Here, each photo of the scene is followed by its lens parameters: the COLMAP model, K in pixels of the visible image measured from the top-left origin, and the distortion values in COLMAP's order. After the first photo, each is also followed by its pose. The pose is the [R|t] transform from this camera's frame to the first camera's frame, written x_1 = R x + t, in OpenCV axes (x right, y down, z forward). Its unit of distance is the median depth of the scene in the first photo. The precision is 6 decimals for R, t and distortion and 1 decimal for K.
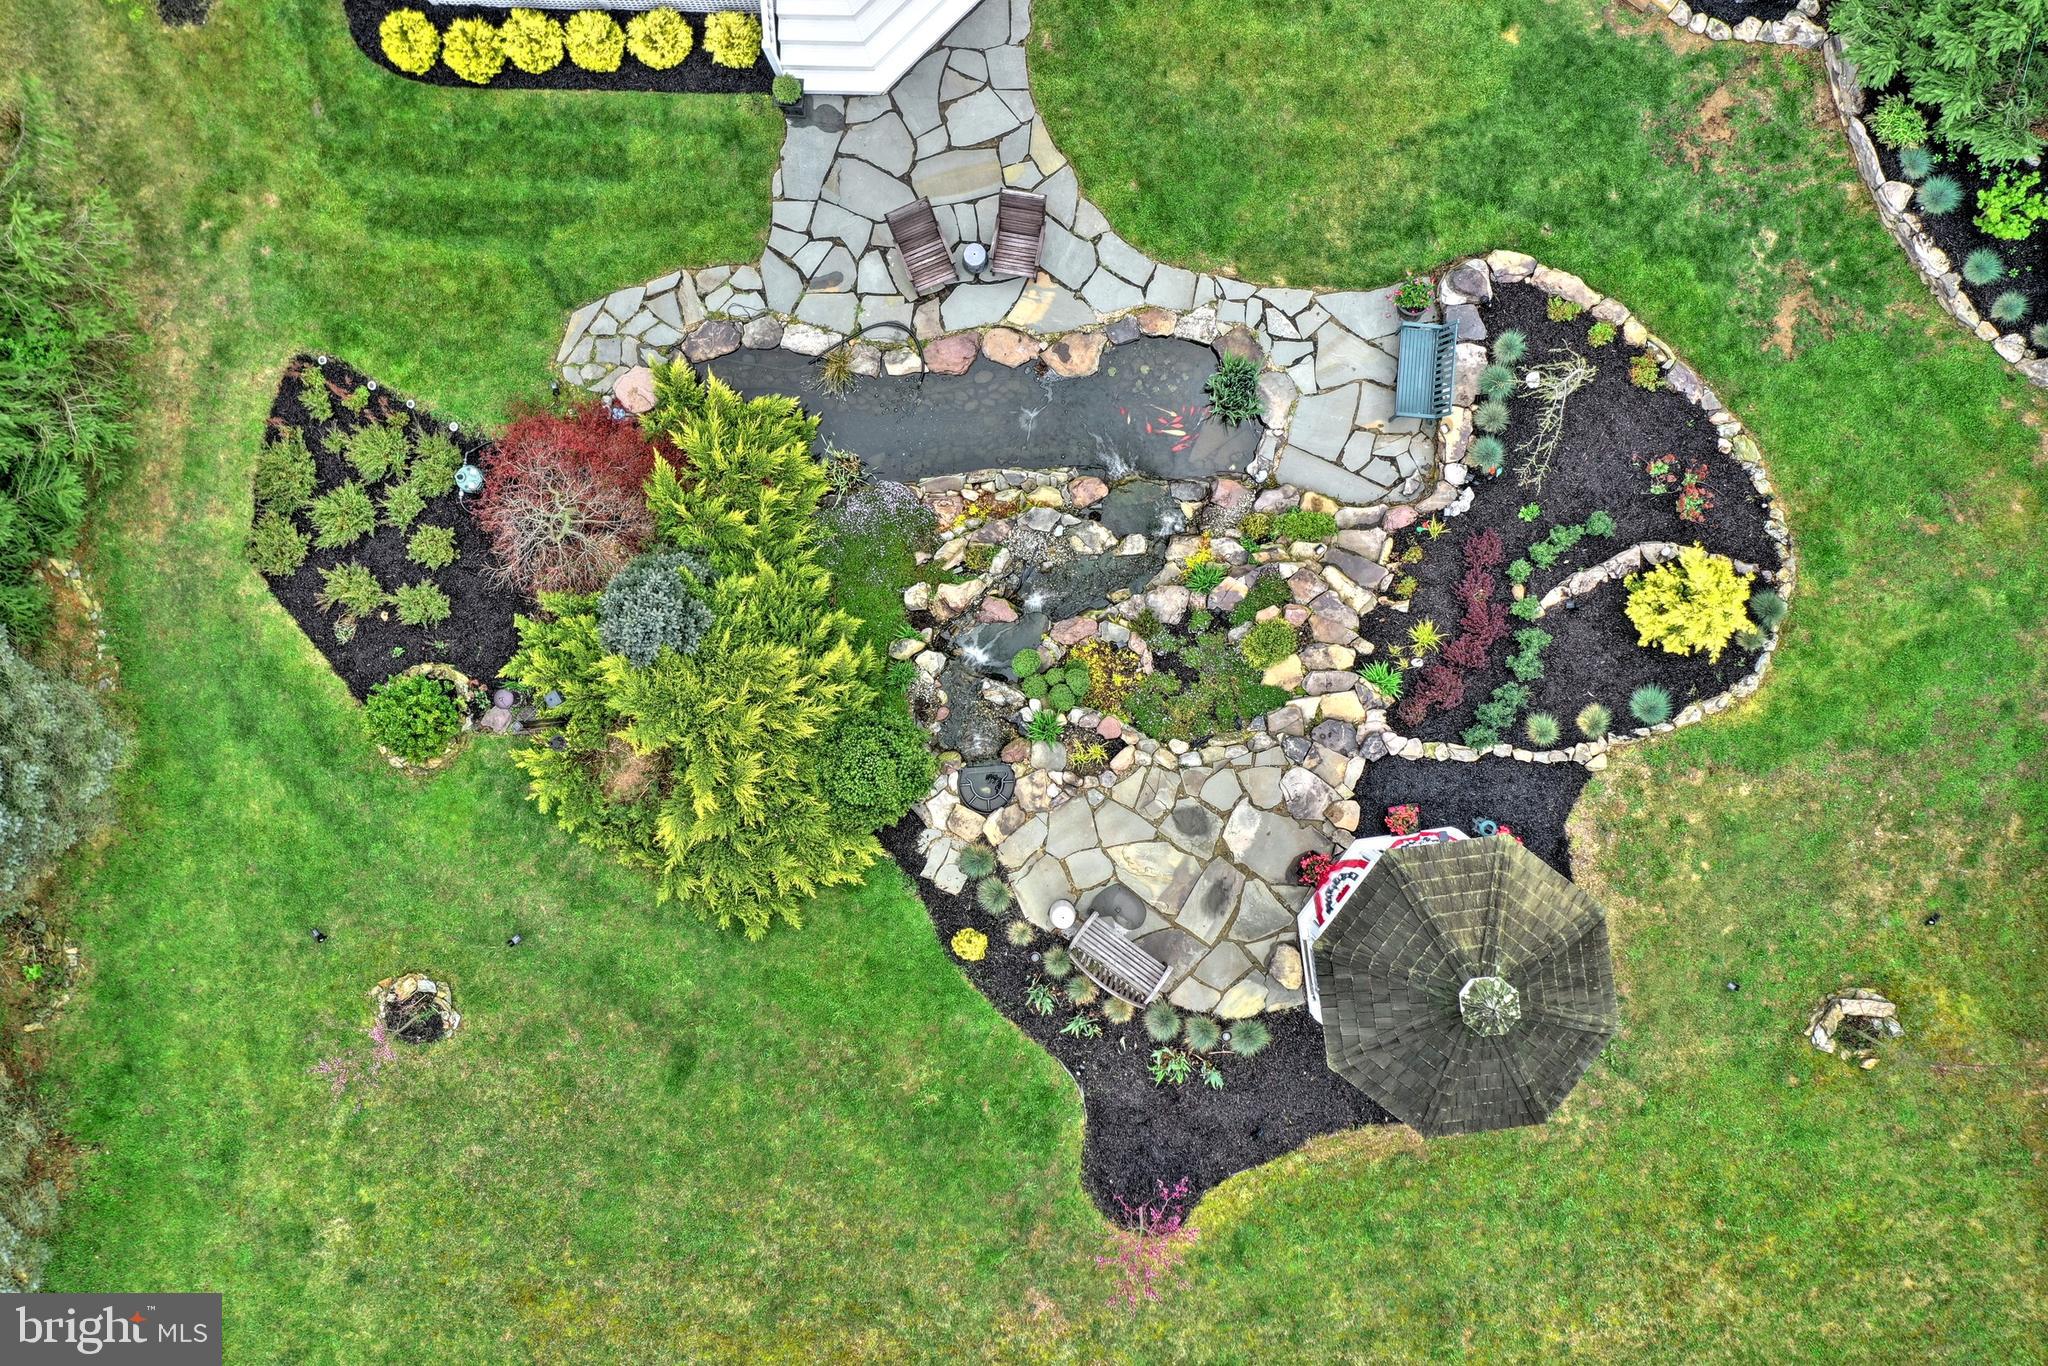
lens RADIAL K [[1591.7, 0, 1024.0], [0, 1591.7, 683.0], [0, 0, 1]] dist [-0.007081, 0.003369]
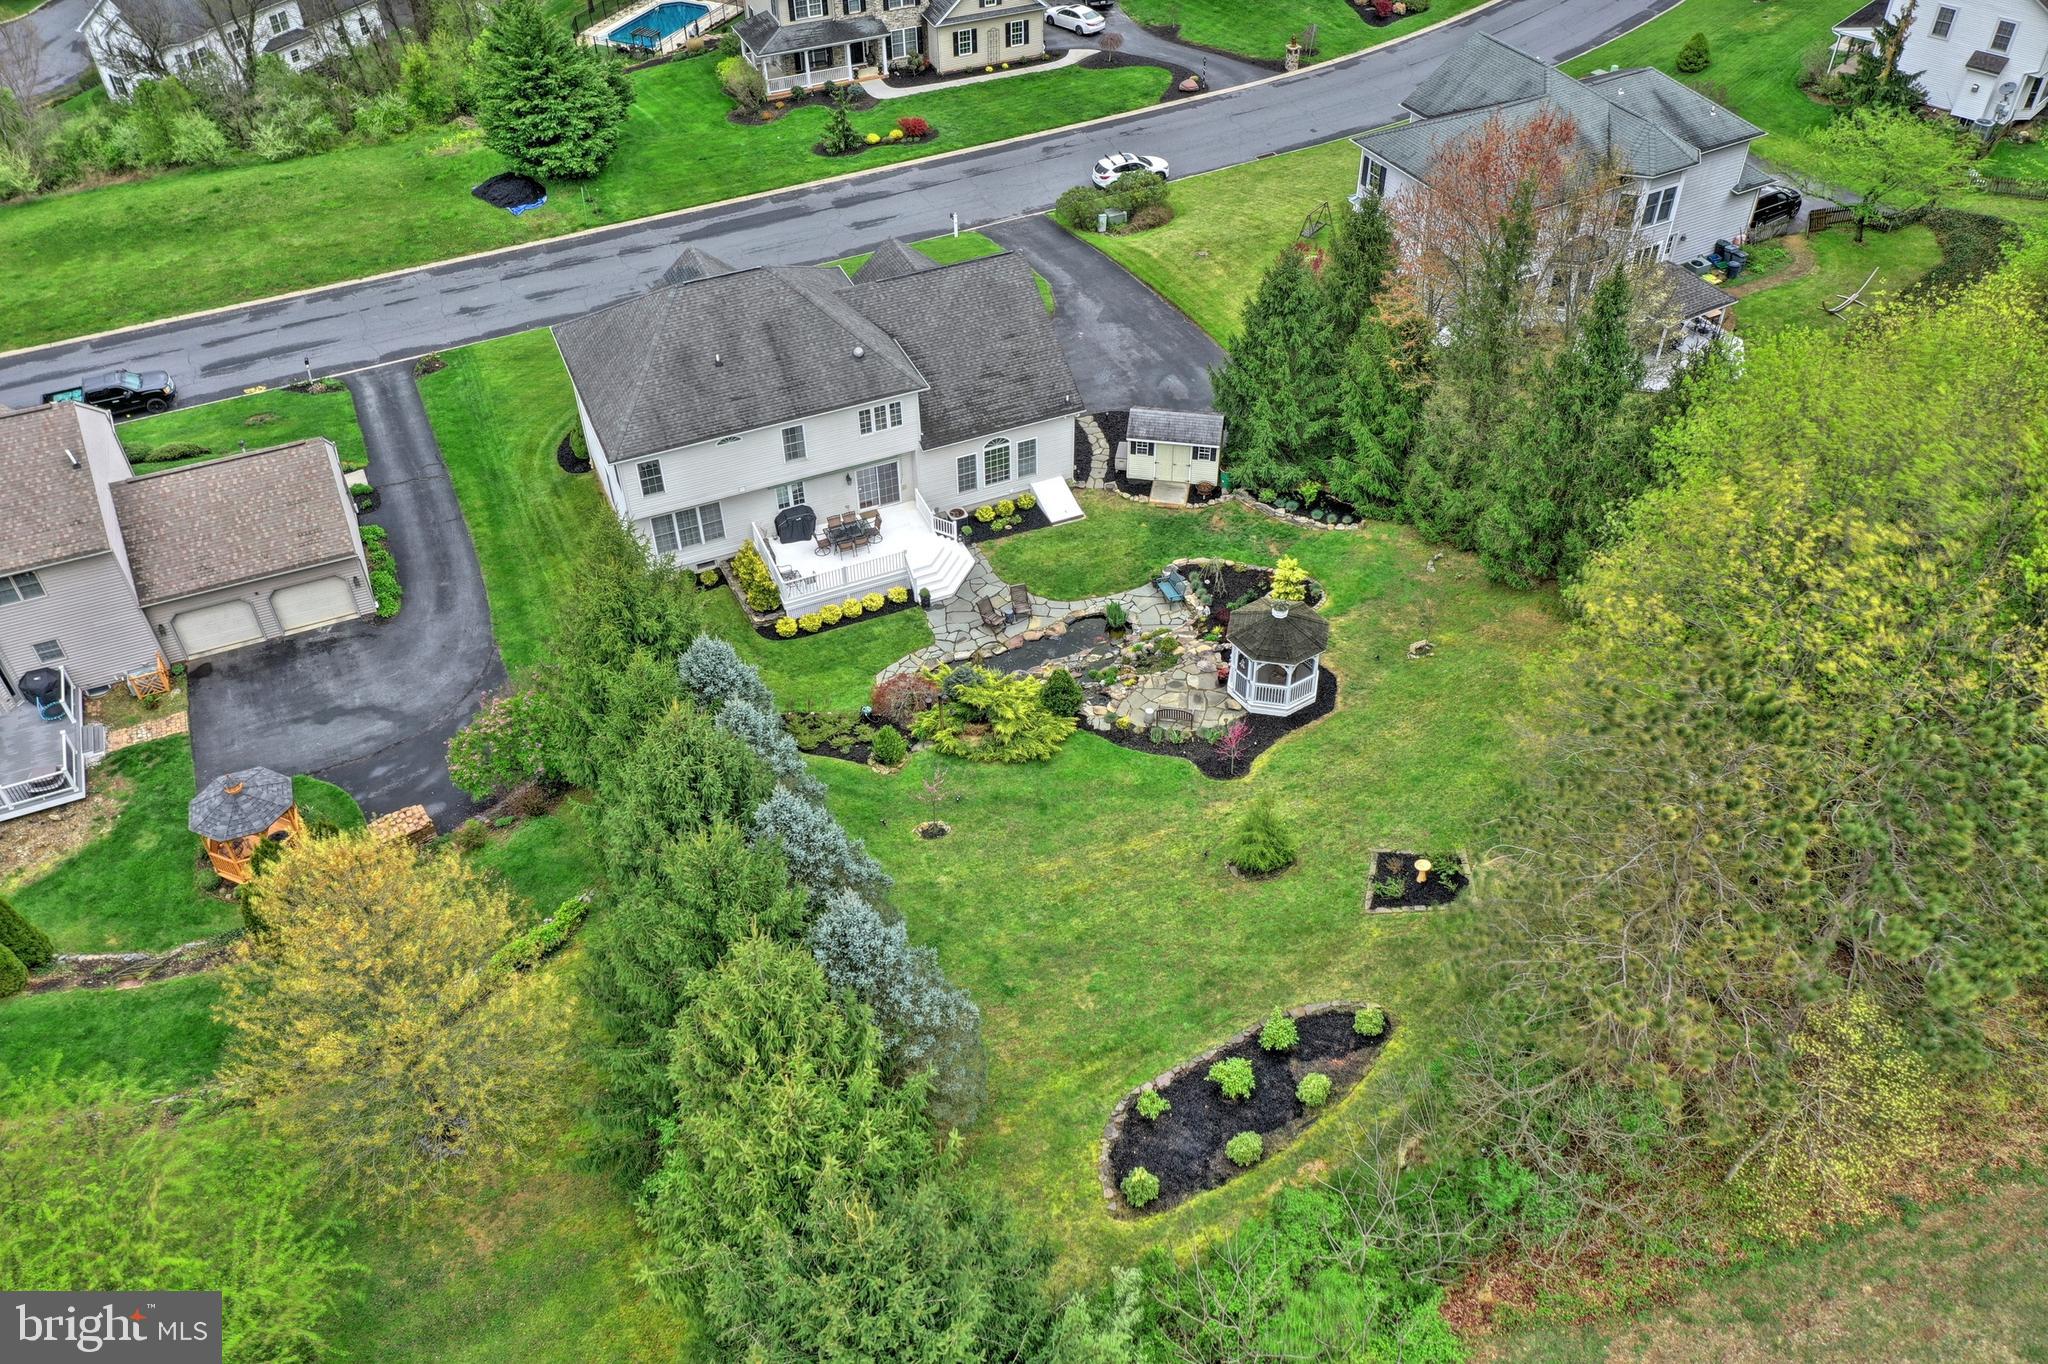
lens RADIAL K [[1591.7, 0, 1024.0], [0, 1591.7, 682.0], [0, 0, 1]] dist [-0.007081, 0.003369]
pose [[0.906617, -0.278596, 0.316908, -0.924067], [0.421917, 0.588384, -0.689776, 1.732257], [0.005705, 0.759071, 0.650983, -0.711511]]
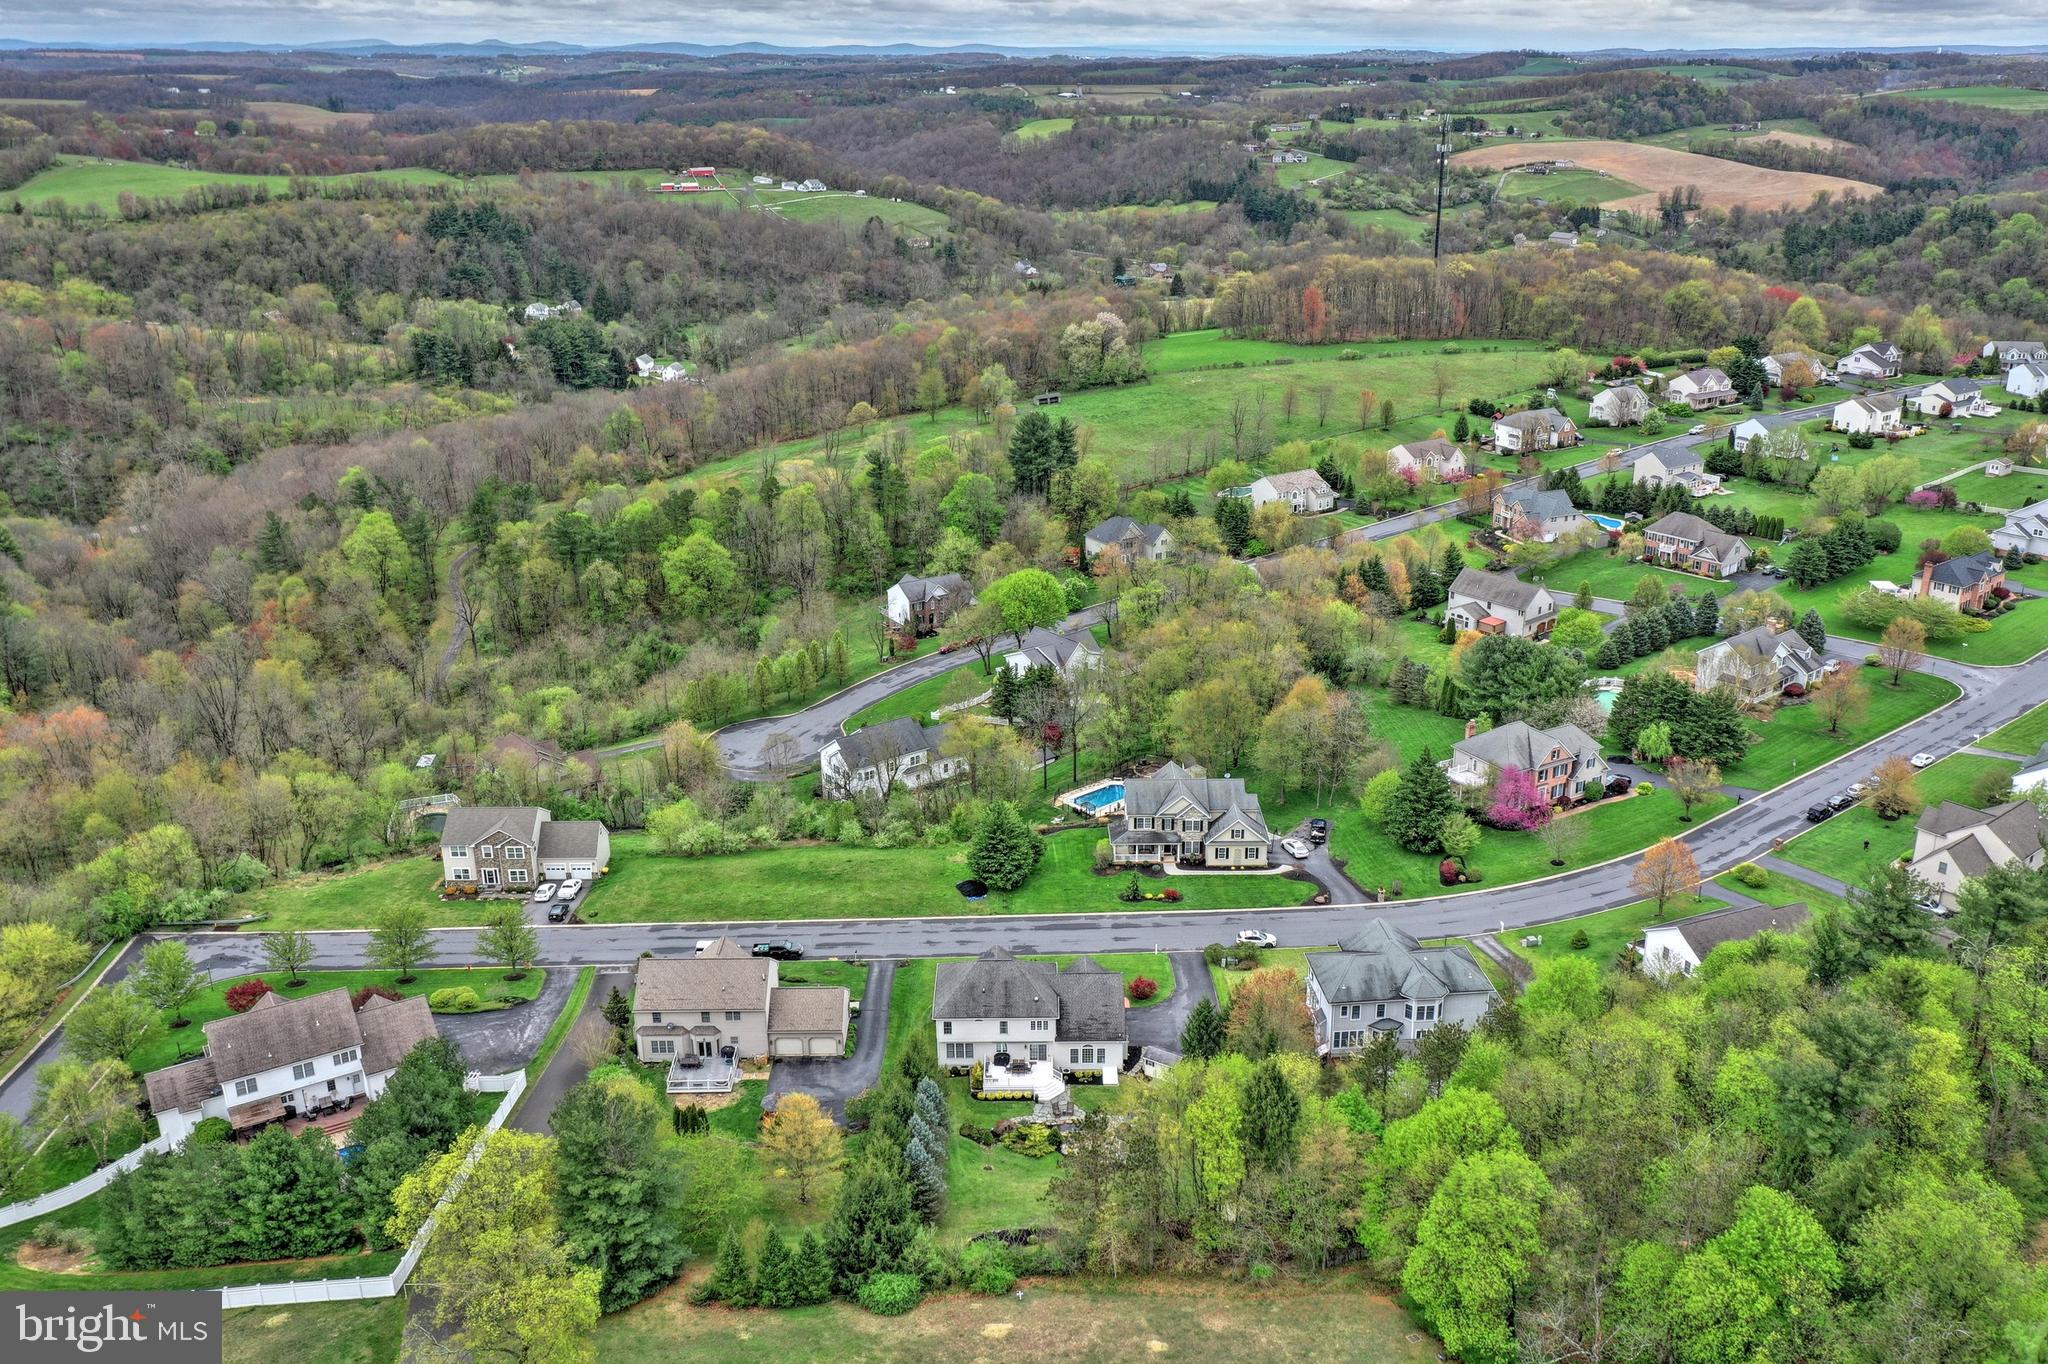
lens RADIAL K [[1631.6, 0, 1031.8], [0, 1631.6, 744.5], [0, 0, 1]] dist [0.001031, 0.004229]
pose [[0.999452, -0.001202, 0.033082, -0.407805], [0.031318, 0.358148, -0.933140, 5.836737], [-0.010726, 0.933664, 0.357989, -3.060337]]
